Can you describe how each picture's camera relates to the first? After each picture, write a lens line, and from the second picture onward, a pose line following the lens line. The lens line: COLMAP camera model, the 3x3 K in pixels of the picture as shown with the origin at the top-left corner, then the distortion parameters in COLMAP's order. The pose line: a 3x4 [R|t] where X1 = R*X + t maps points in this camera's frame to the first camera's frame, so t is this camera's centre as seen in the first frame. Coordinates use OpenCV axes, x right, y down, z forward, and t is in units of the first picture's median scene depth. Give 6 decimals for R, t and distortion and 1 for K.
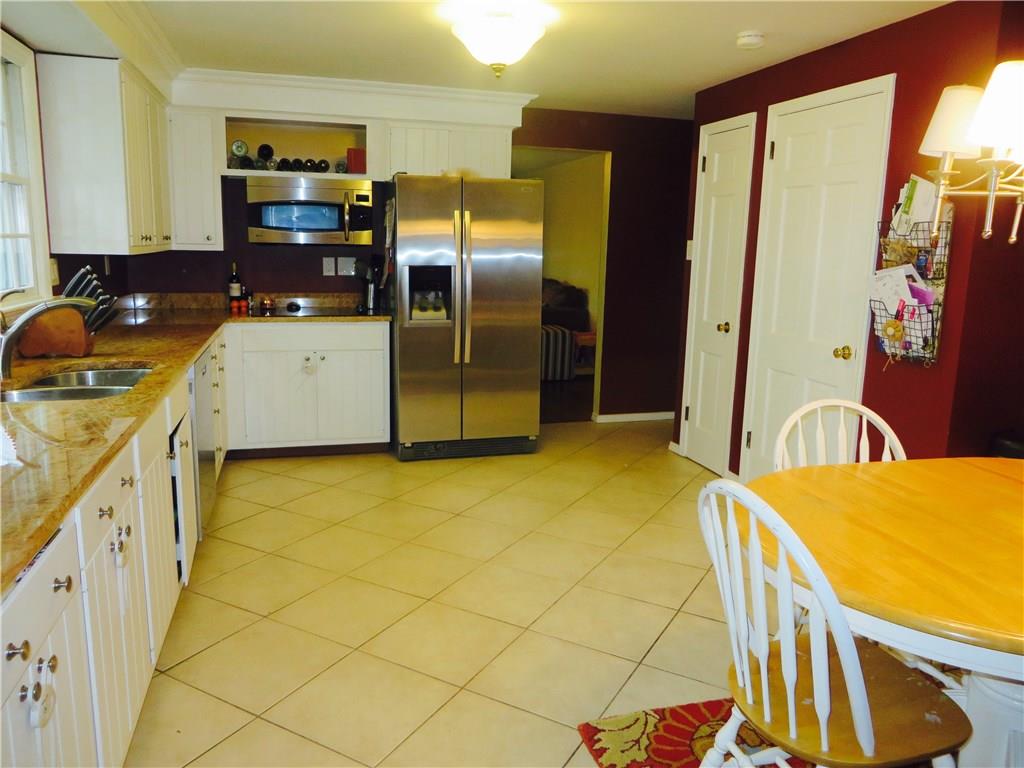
lens RADIAL K [[762.1, 0, 513.3], [0, 762.1, 384.6], [0, 0, 1]] dist [-0.014547, 0.007851]
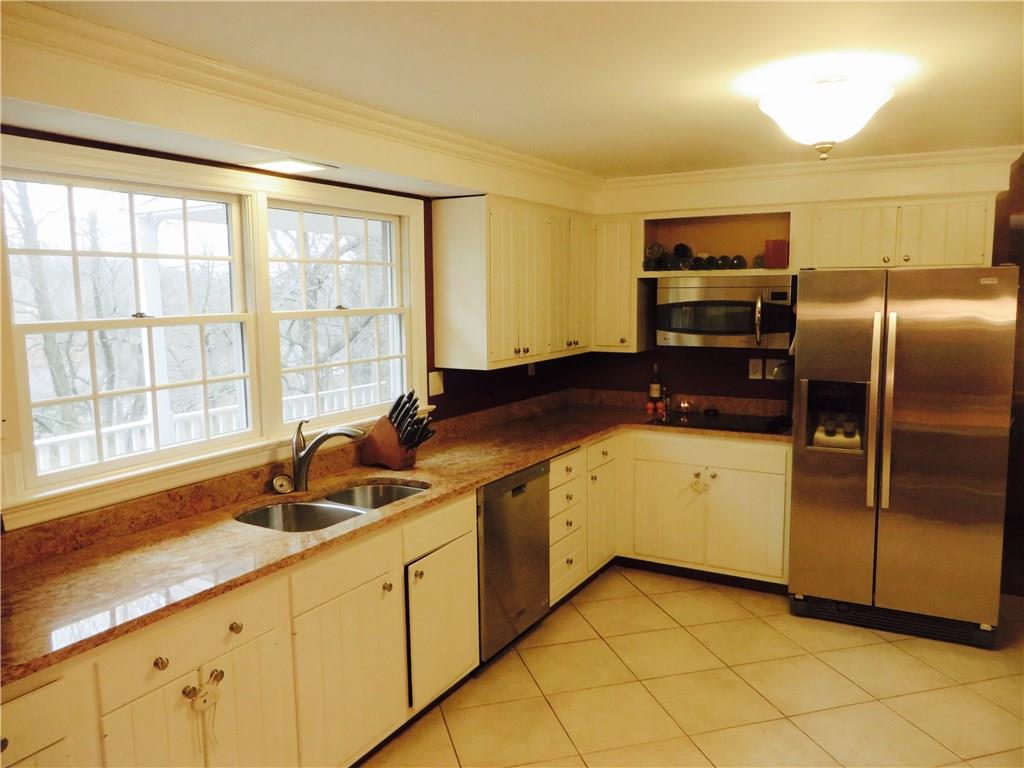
lens RADIAL K [[762.1, 0, 513.9], [0, 762.1, 383.3], [0, 0, 1]] dist [-0.014547, 0.007851]
pose [[0.711071, 0.053862, -0.701054, 0.201432], [-0.106889, 0.993754, -0.032066, -0.088220], [0.694948, 0.097737, 0.712387, 0.189439]]
